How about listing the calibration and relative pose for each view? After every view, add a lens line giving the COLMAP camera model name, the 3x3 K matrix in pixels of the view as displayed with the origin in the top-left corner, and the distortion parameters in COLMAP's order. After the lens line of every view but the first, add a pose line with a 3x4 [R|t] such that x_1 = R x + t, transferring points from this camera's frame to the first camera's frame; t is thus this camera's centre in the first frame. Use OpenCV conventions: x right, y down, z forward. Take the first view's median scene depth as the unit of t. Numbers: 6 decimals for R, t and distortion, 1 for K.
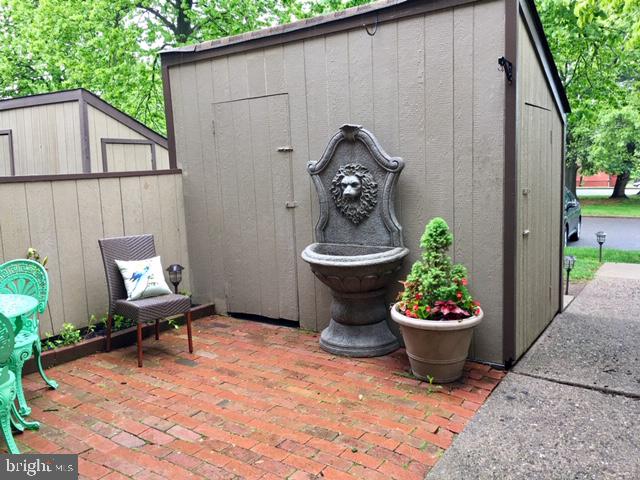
lens RADIAL K [[546.0, 0, 320.7], [0, 546.0, 228.4], [0, 0, 1]] dist [0.073082, -0.097438]
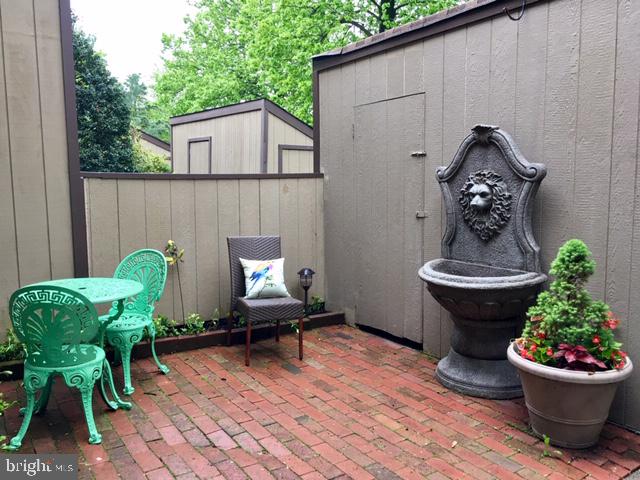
lens RADIAL K [[546.0, 0, 320.7], [0, 546.0, 228.4], [0, 0, 1]] dist [0.073082, -0.097438]
pose [[0.928343, 0.066255, -0.365772, 0.142391], [-0.073890, 0.997243, -0.006898, -0.002029], [0.364306, 0.033430, 0.930679, 0.103544]]
